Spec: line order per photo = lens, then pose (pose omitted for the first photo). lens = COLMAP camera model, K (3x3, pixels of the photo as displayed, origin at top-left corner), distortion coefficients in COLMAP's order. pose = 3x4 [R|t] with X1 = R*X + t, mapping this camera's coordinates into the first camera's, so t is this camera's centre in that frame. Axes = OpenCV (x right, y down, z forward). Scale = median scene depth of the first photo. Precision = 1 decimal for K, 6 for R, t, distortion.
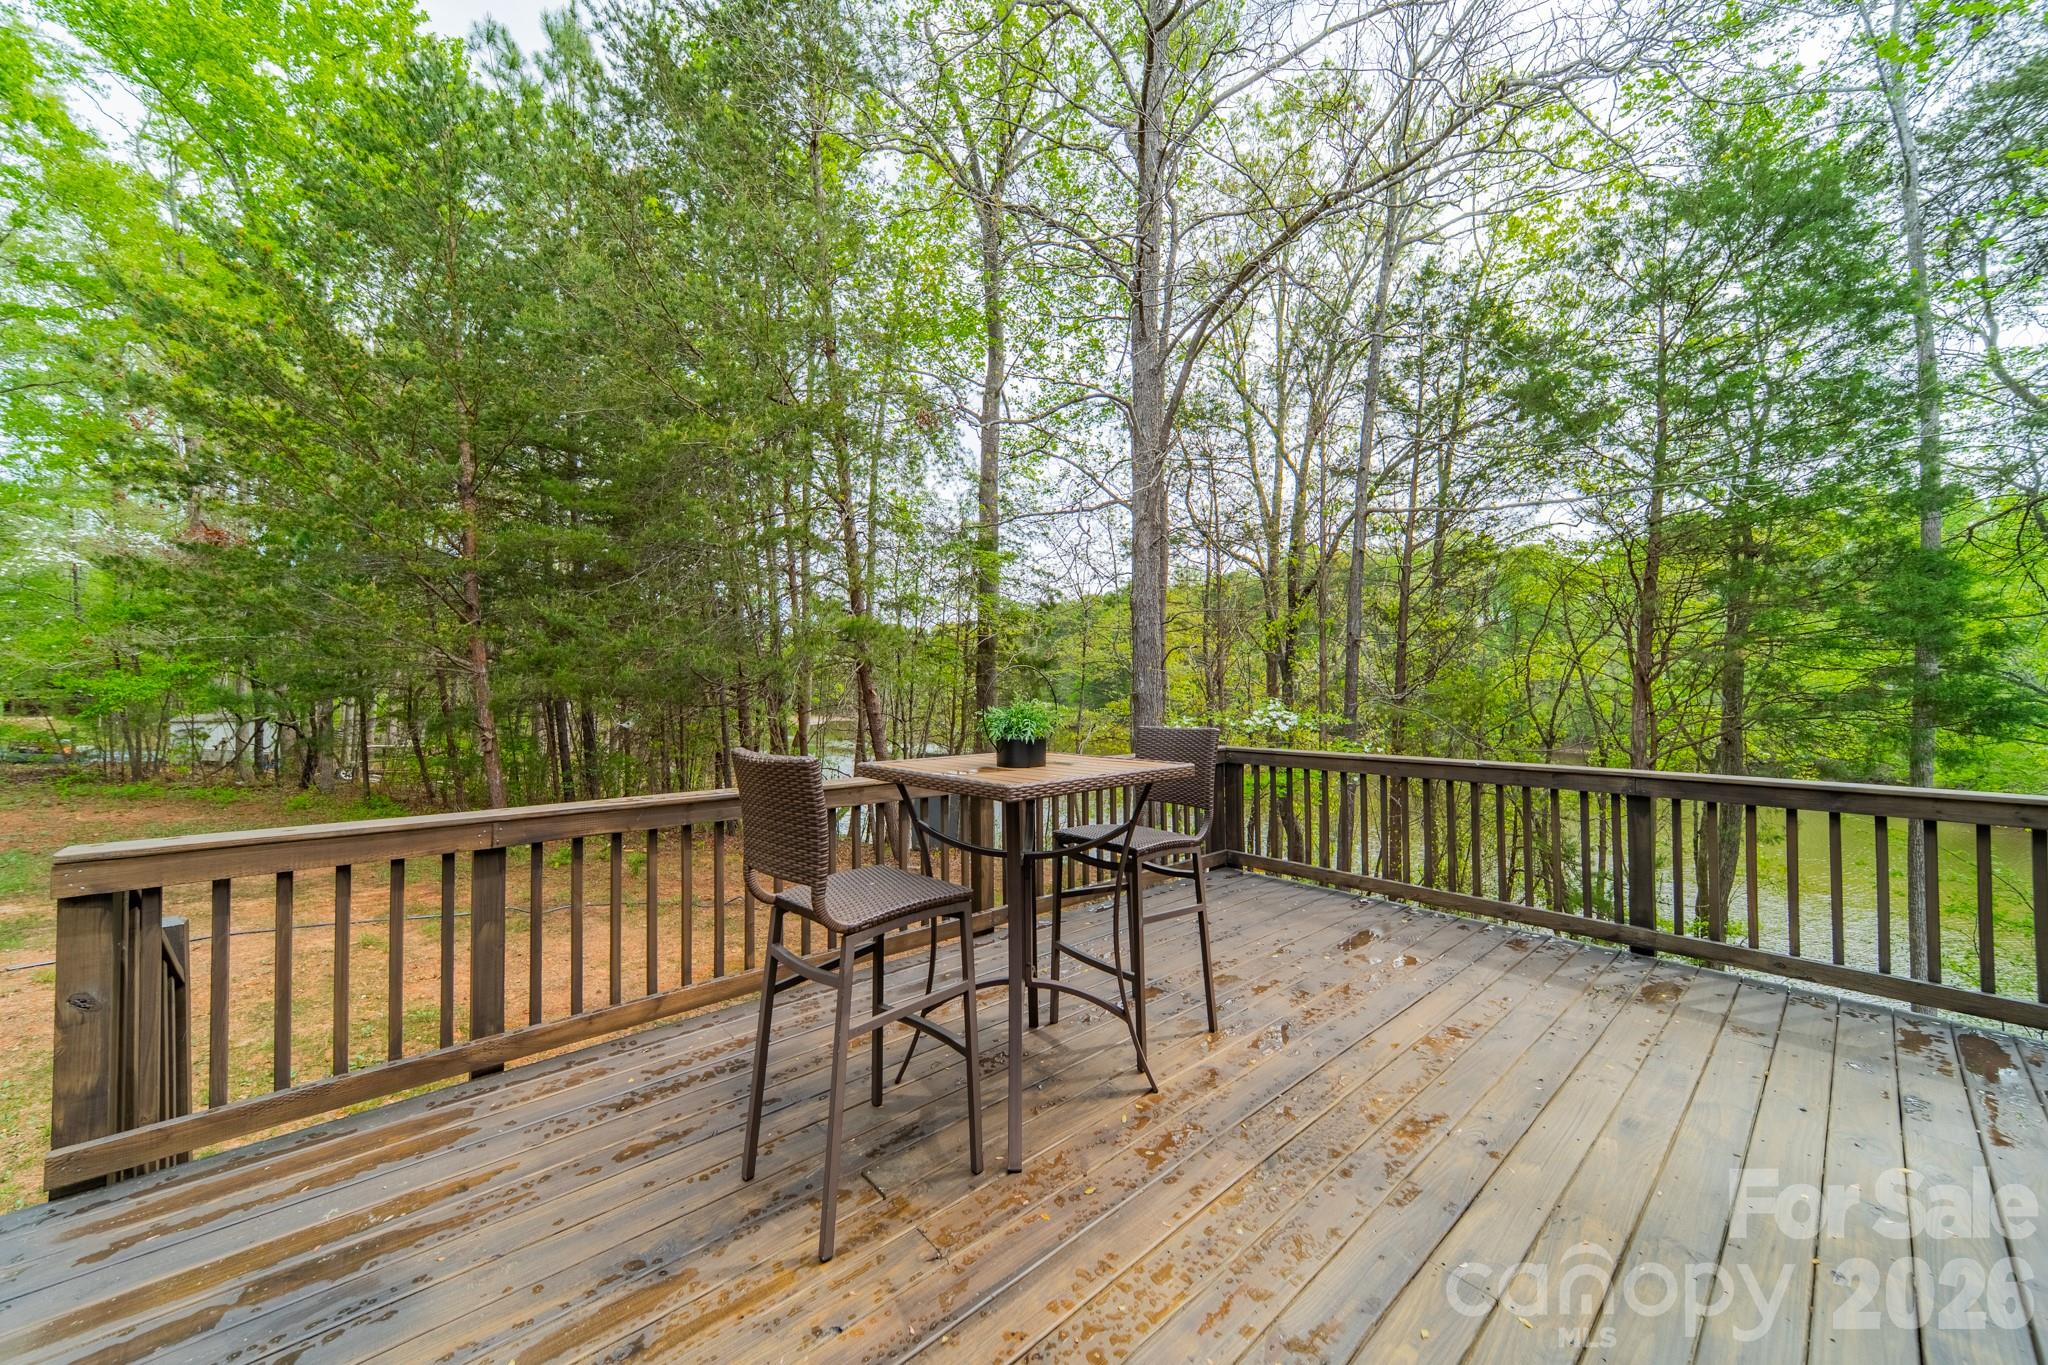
lens RADIAL K [[715.2, 0, 1050.8], [0, 715.2, 690.1], [0, 0, 1]] dist [0.096093, 0.000002]
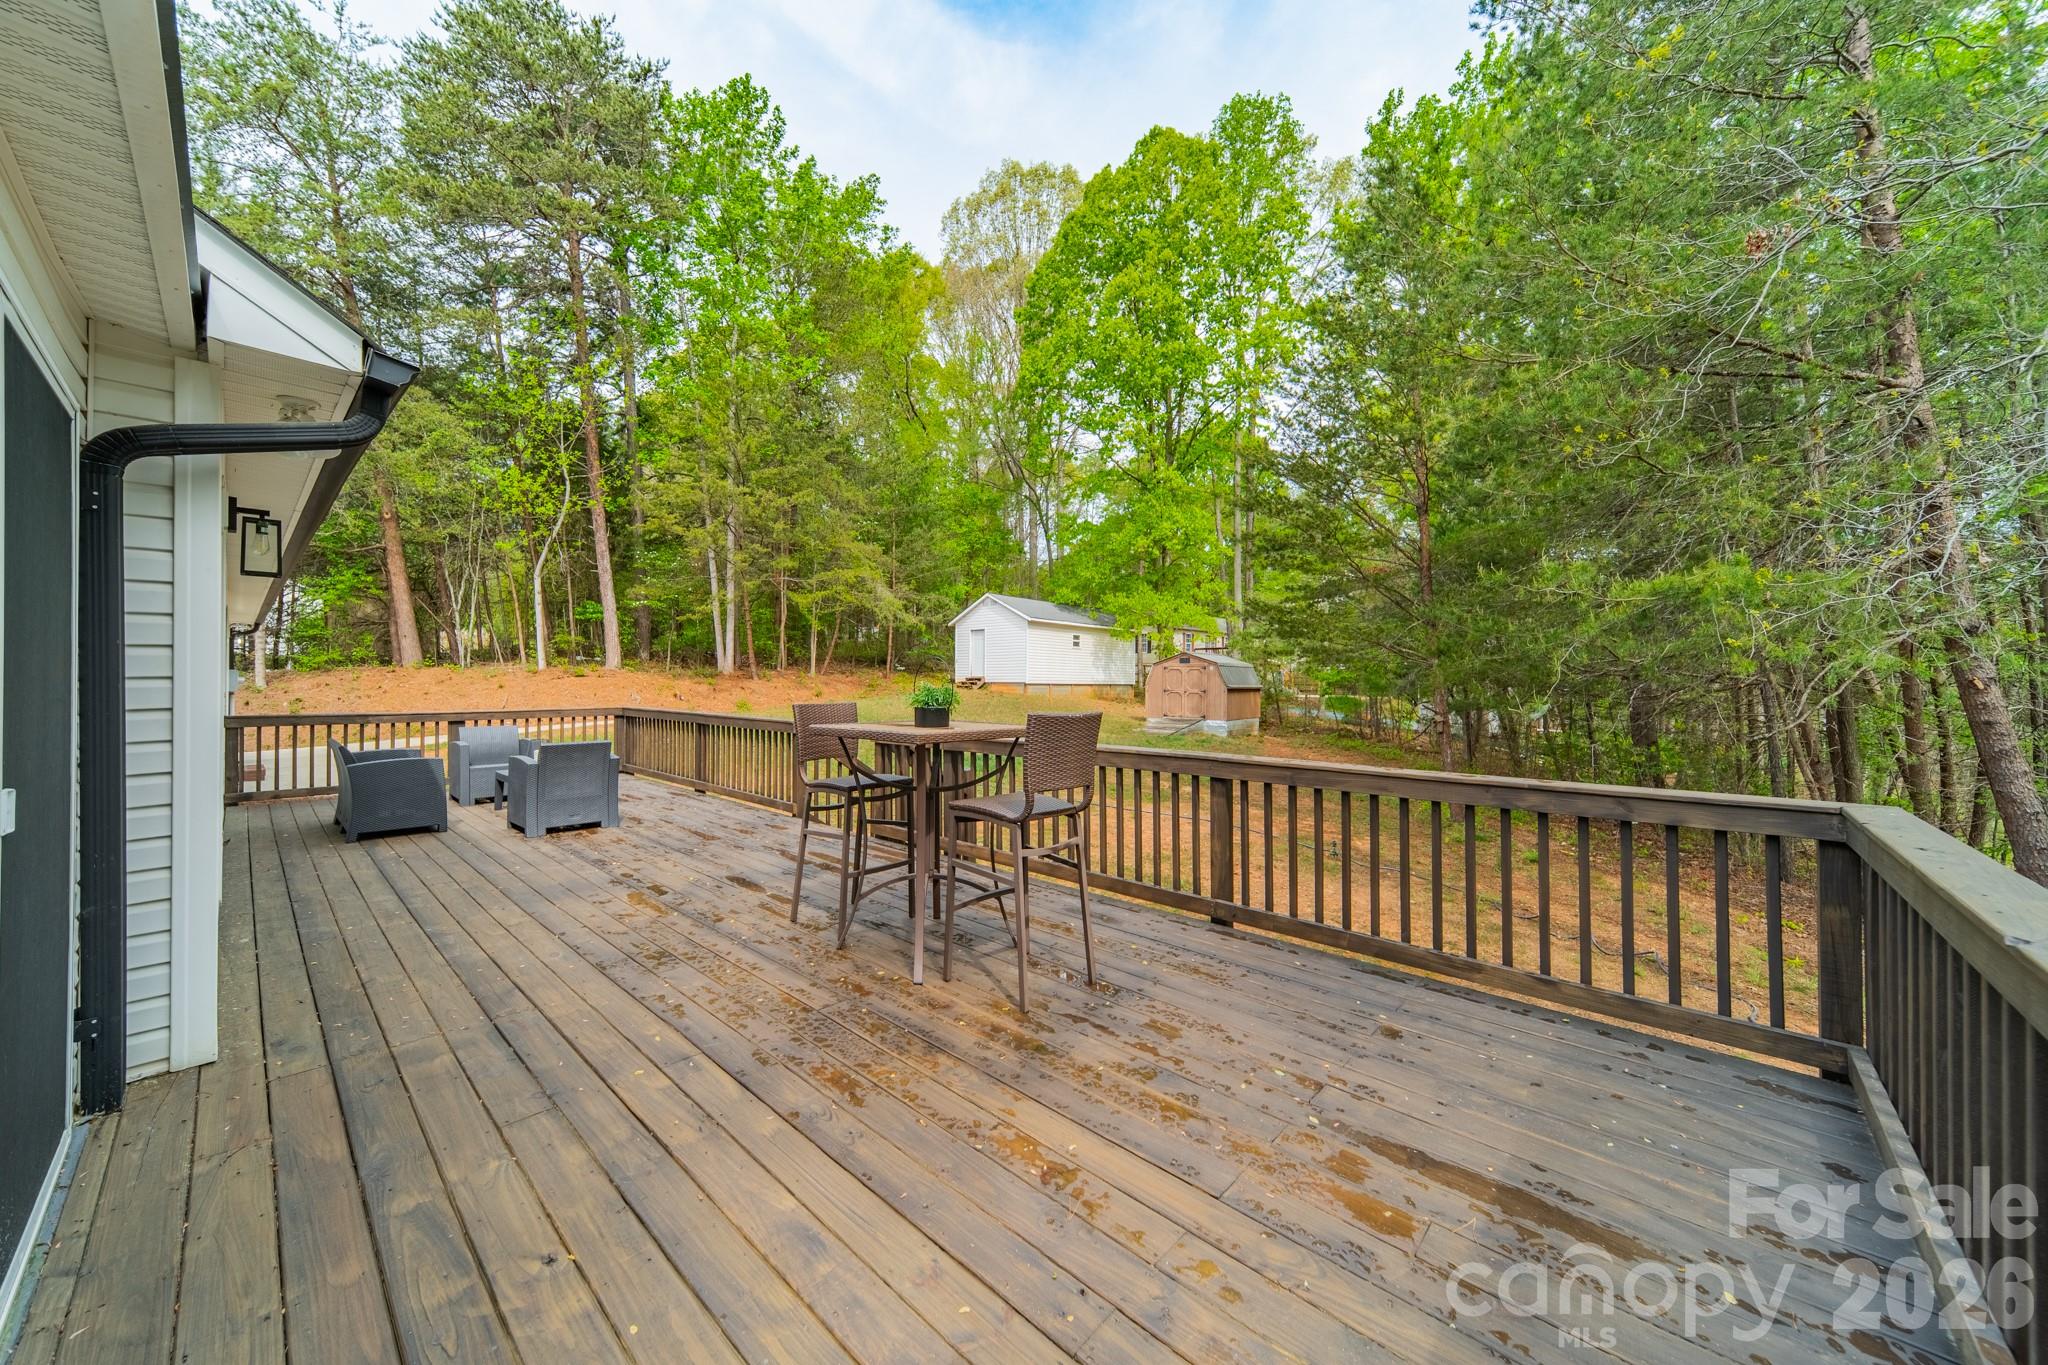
lens RADIAL K [[720.8, 0, 1034.2], [0, 720.8, 674.8], [0, 0, 1]] dist [0.004649, 0.000006]
pose [[0.082606, -0.002975, -0.996578, 1.174399], [0.011248, 0.999935, -0.002052, 0.010736], [0.996519, -0.011040, 0.082634, 0.922367]]
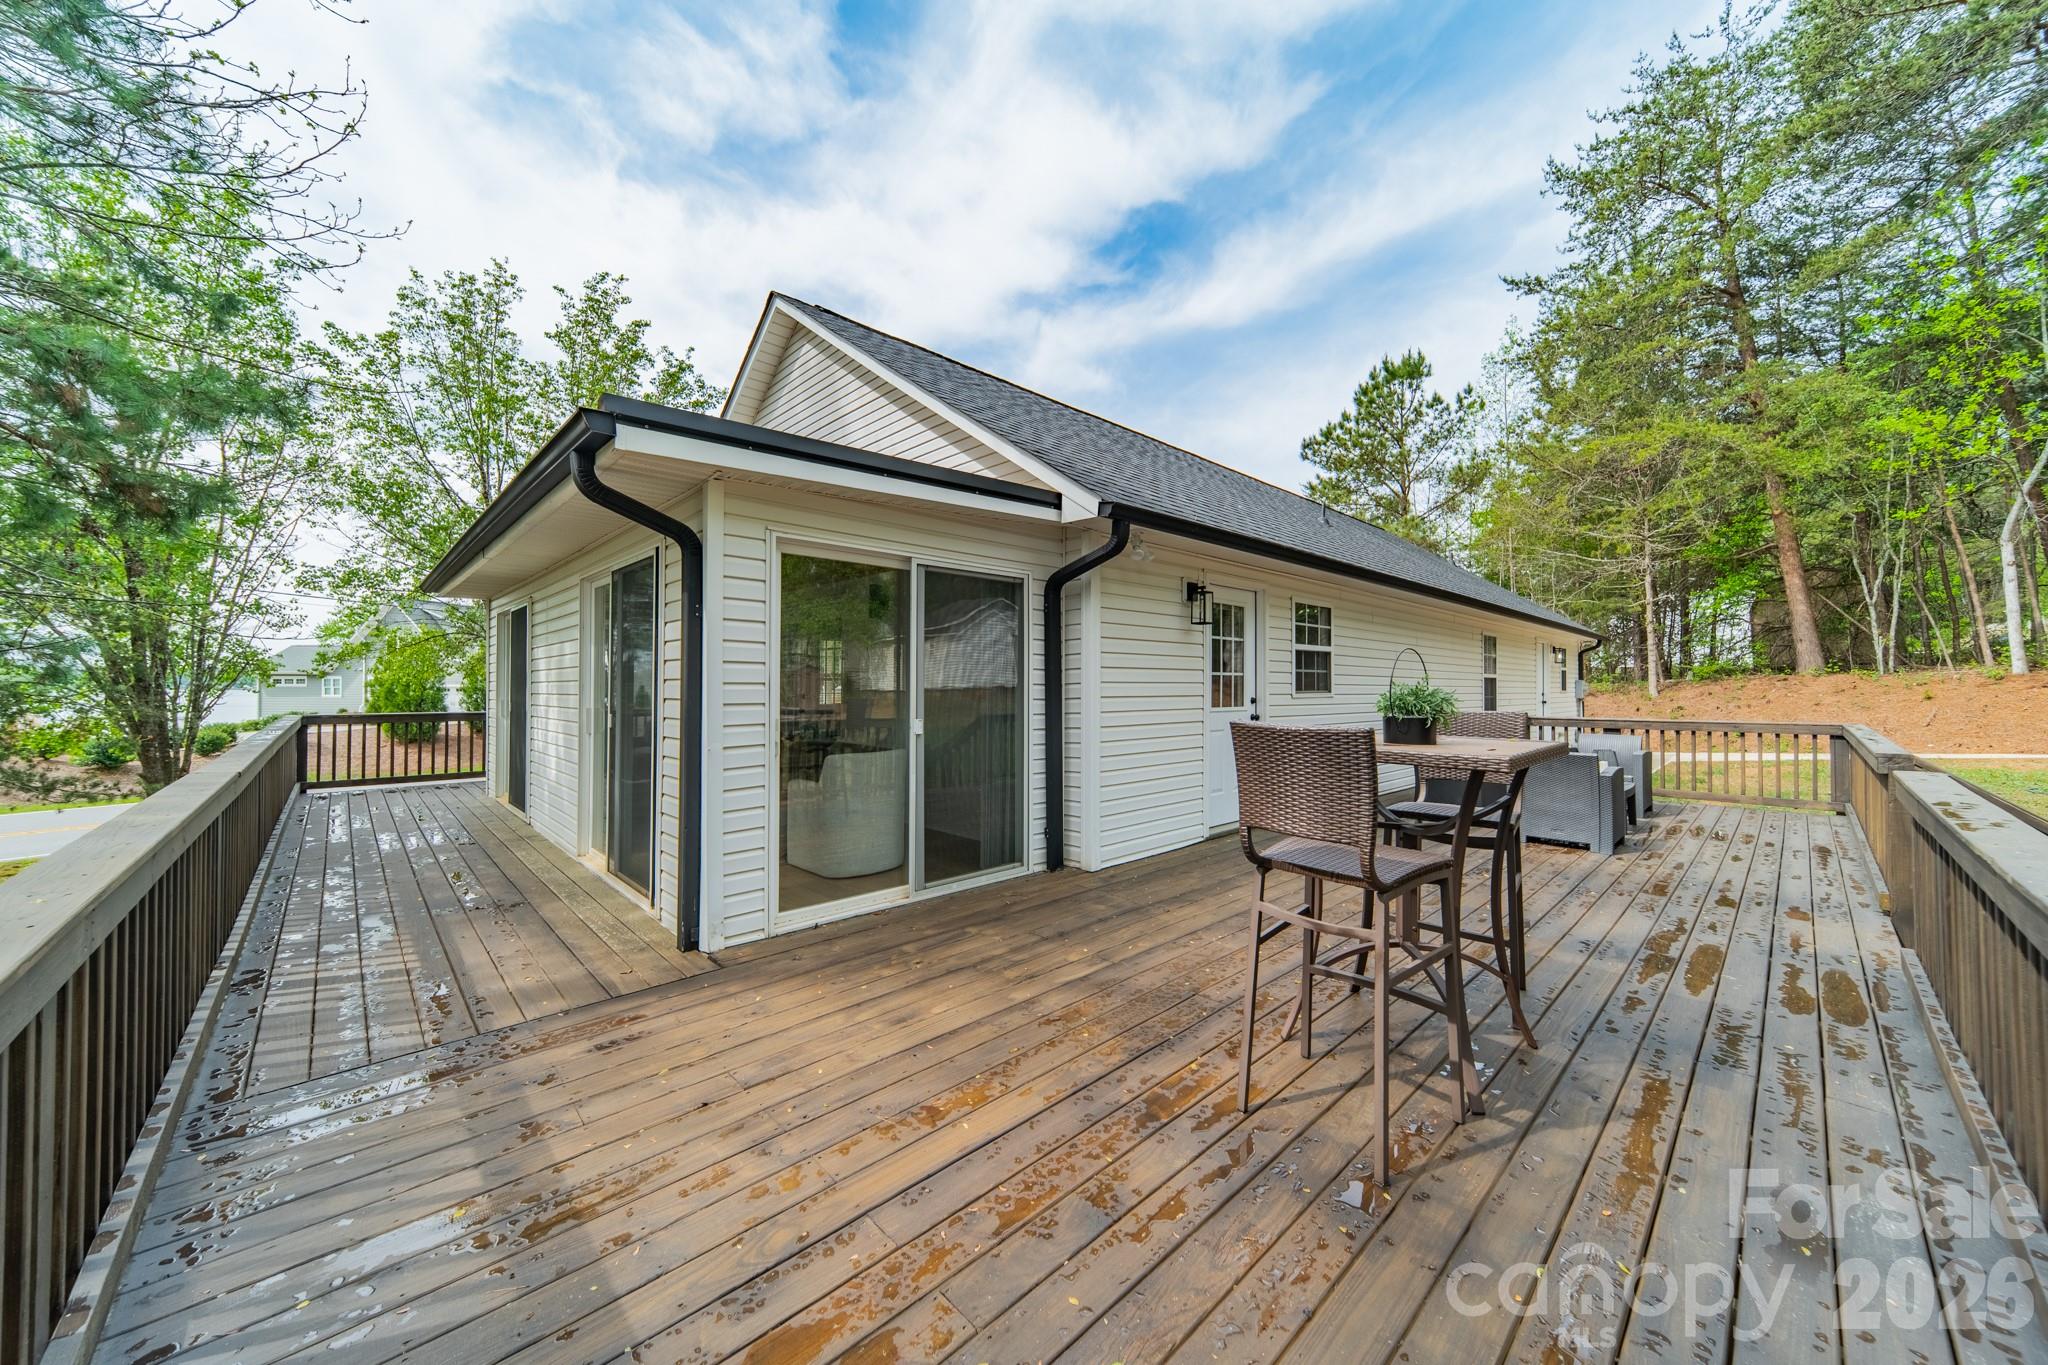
lens RADIAL K [[720.8, 0, 1034.2], [0, 720.8, 674.8], [0, 0, 1]] dist [0.004649, 0.000006]
pose [[-0.999560, -0.001850, -0.029599, 0.454189], [-0.001111, 0.999689, -0.024933, 0.024783], [0.029636, -0.024889, -0.999251, 1.737386]]
